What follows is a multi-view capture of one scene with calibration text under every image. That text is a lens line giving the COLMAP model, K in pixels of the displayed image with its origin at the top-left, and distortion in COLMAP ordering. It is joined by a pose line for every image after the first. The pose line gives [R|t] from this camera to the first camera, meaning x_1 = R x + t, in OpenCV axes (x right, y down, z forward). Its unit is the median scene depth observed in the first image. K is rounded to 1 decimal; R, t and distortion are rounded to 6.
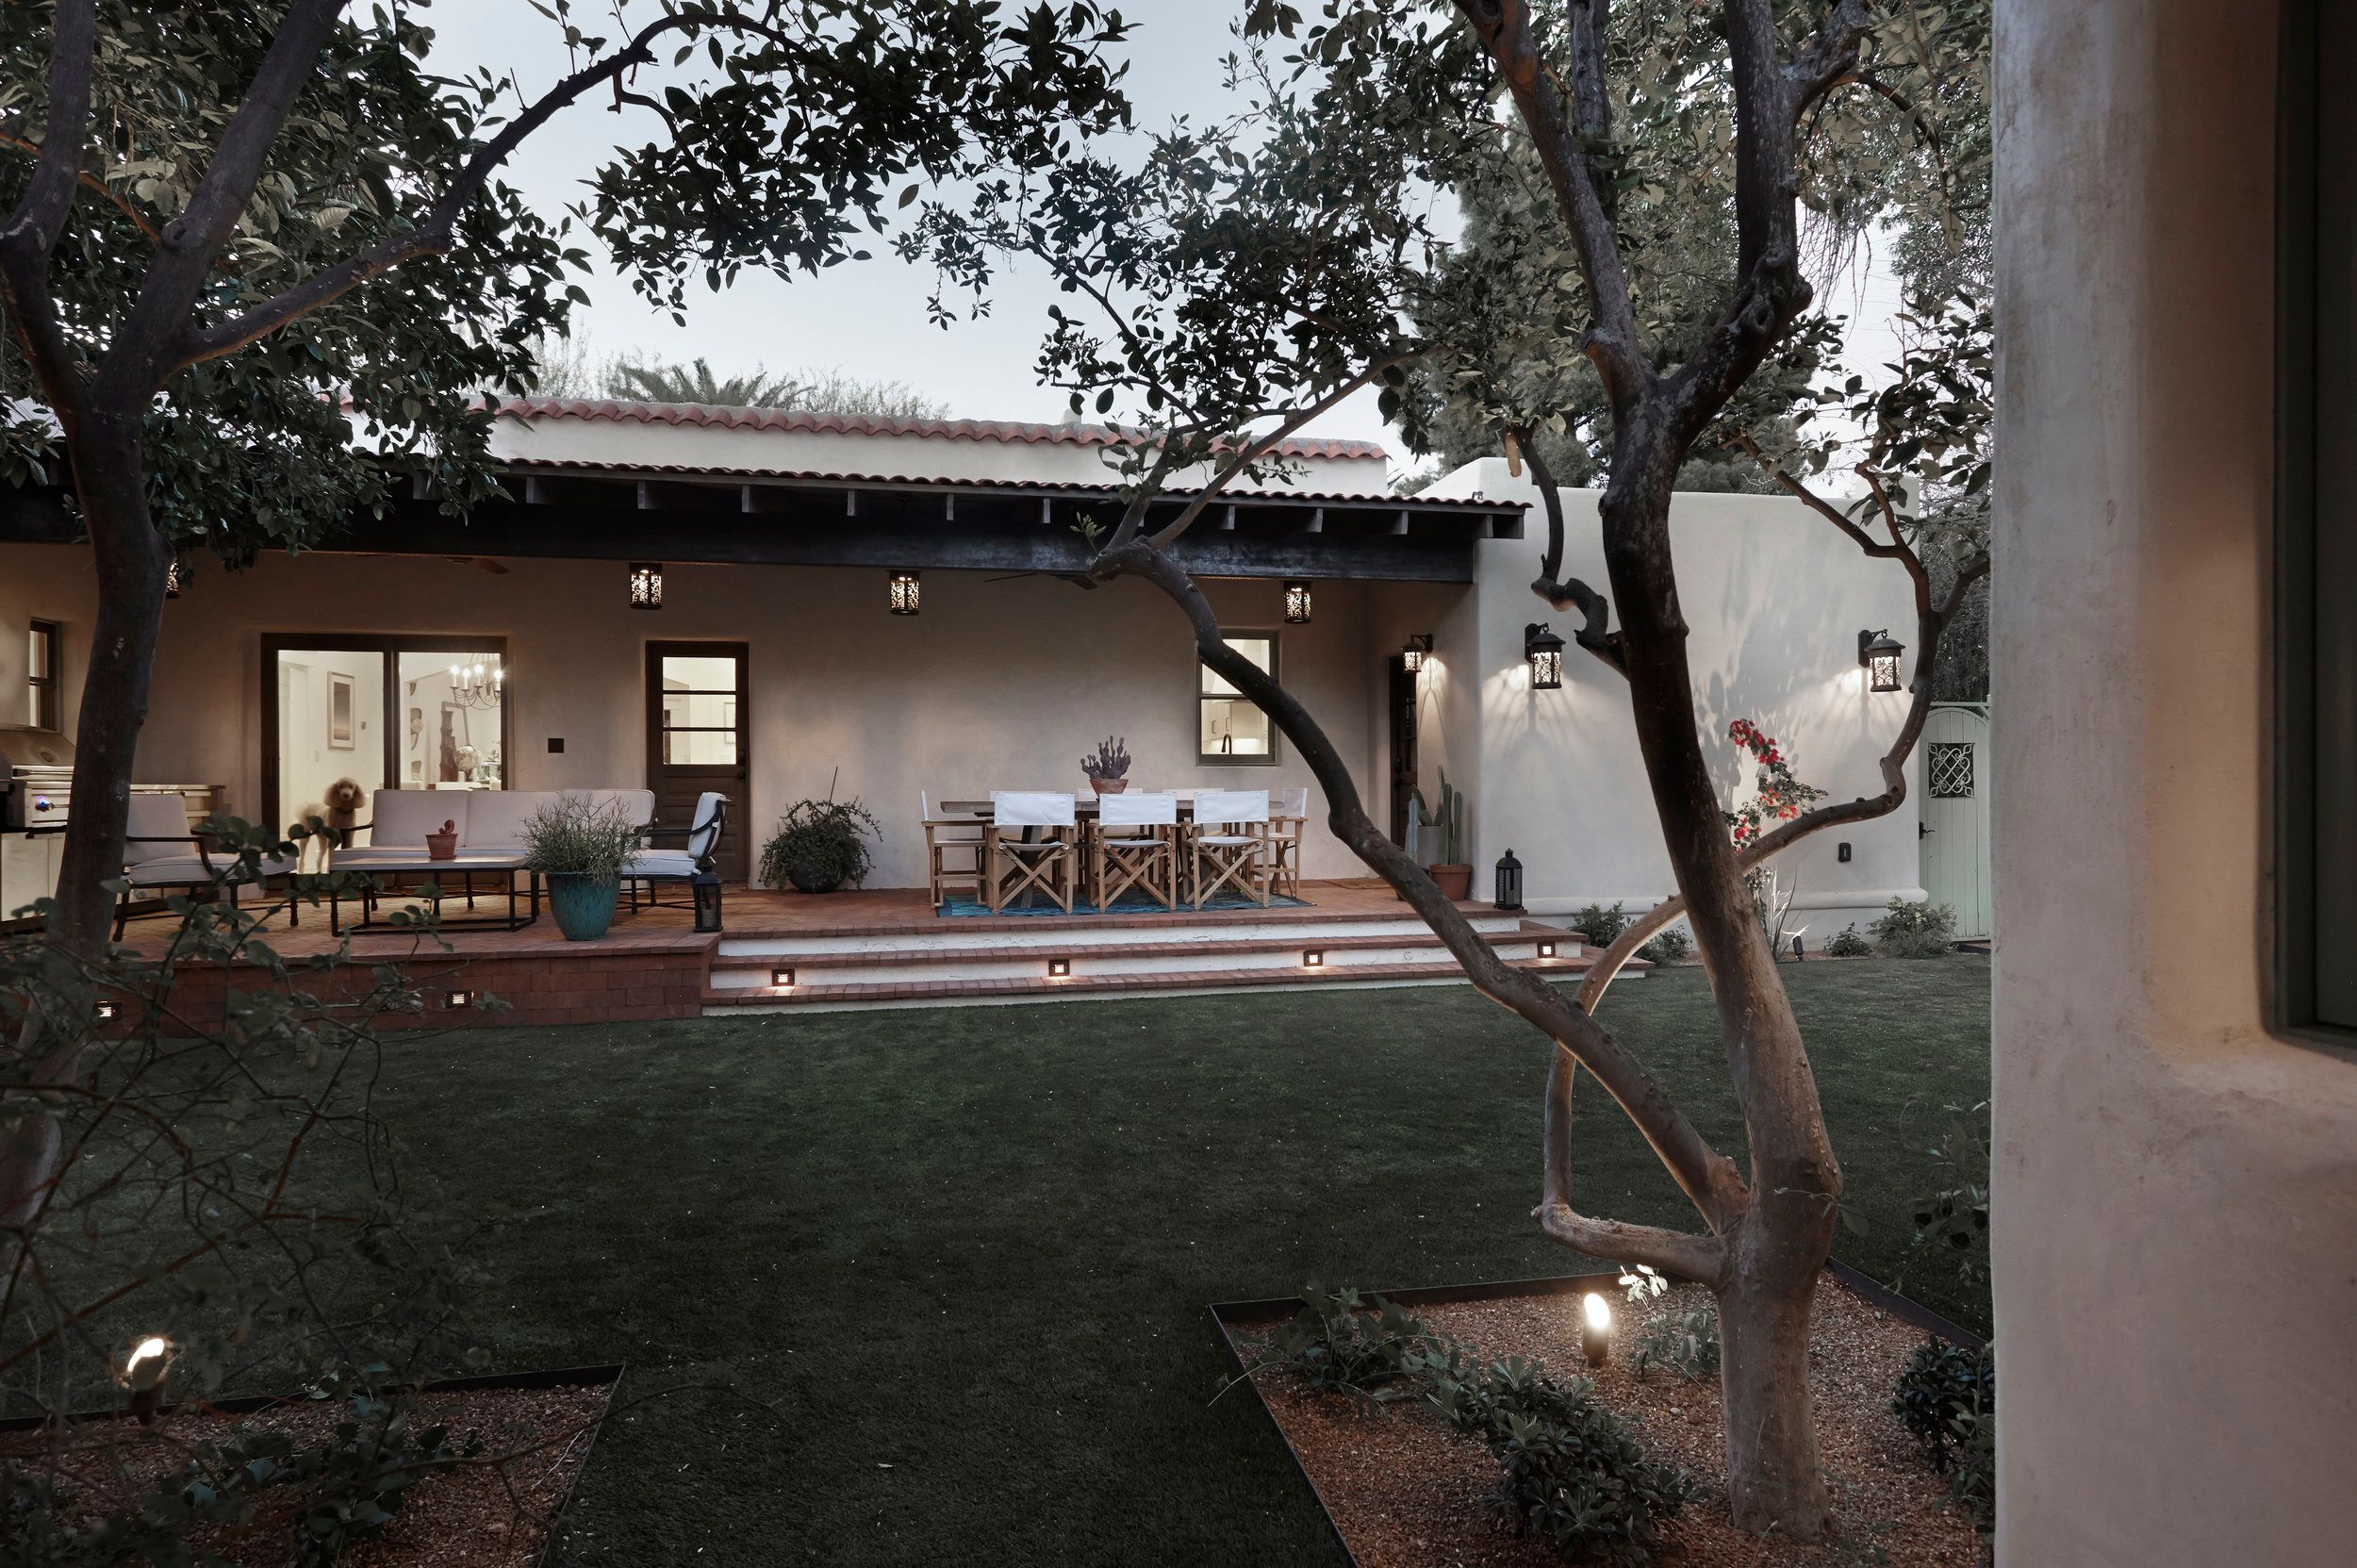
lens RADIAL K [[1230.1, 0, 1178.5], [0, 1230.1, 784.0], [0, 0, 1]] dist [0.002311, -0.007401]
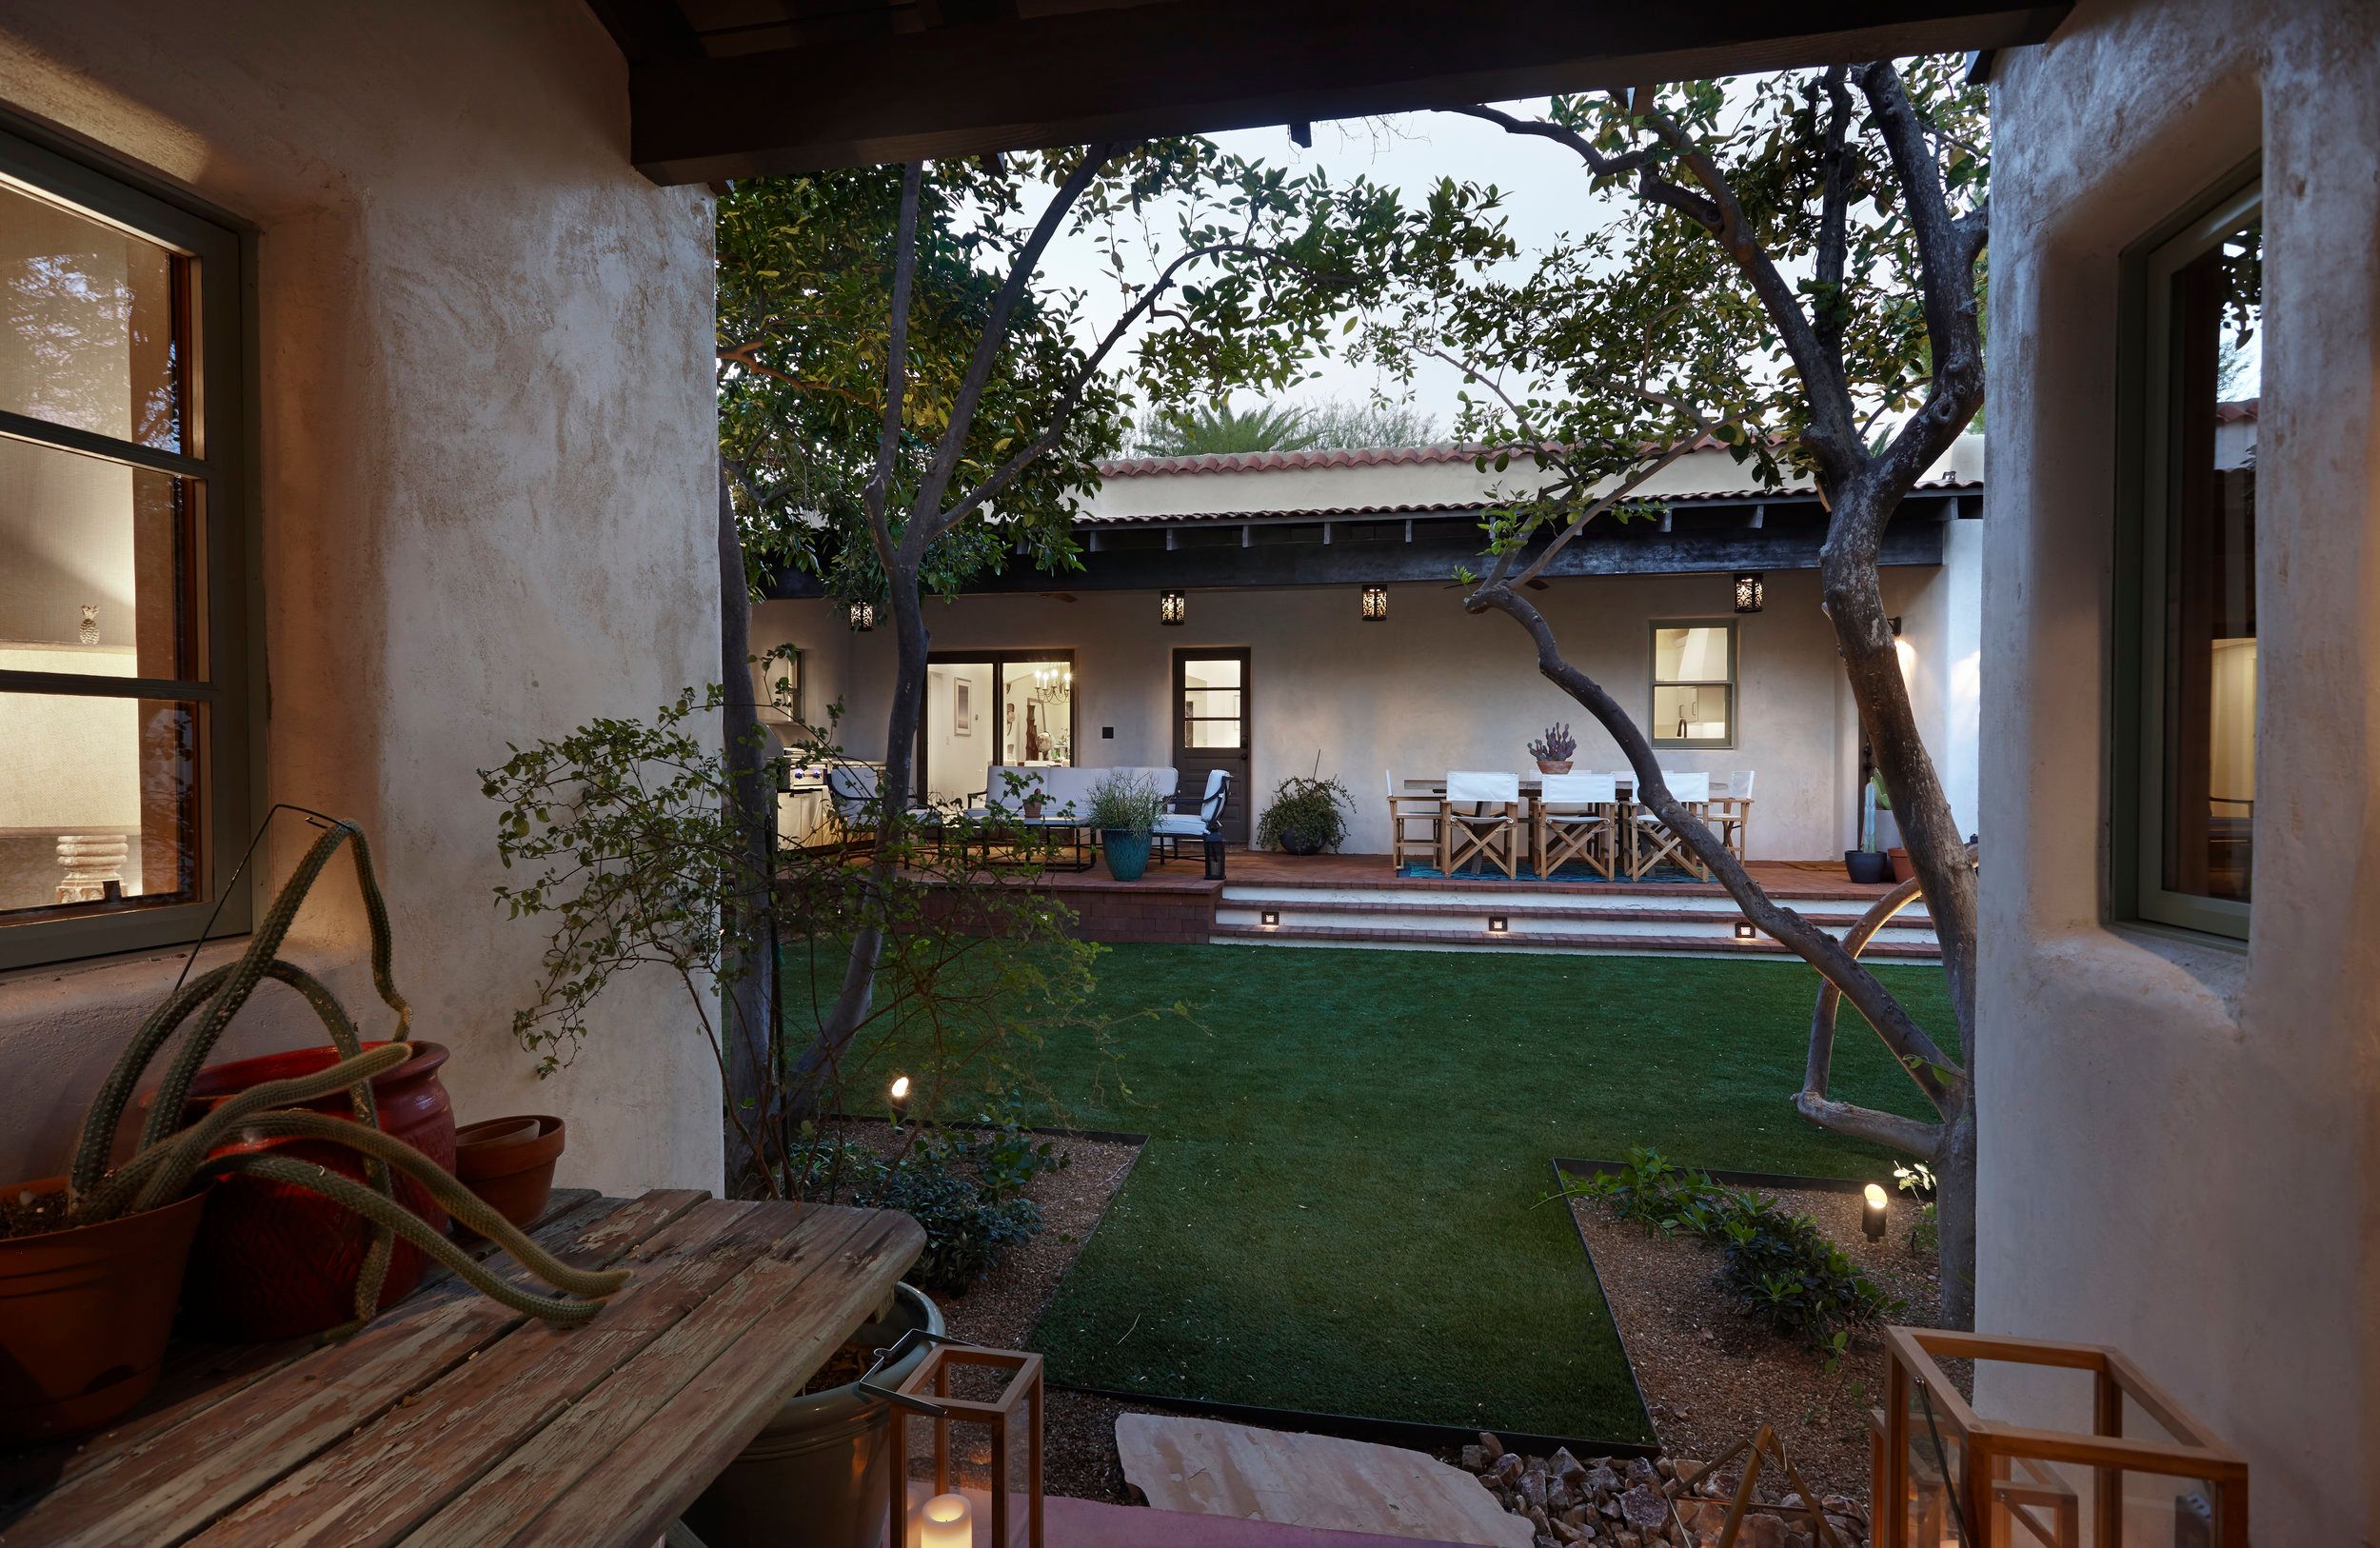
lens RADIAL K [[1211.3, 0, 1187.7], [0, 1211.3, 757.9], [0, 0, 1]] dist [-0.129485, 0.000211]
pose [[0.921040, 0.004535, -0.389441, 0.085643], [-0.007074, 0.999962, -0.005085, 0.001259], [0.389403, 0.007438, 0.921038, -0.178852]]
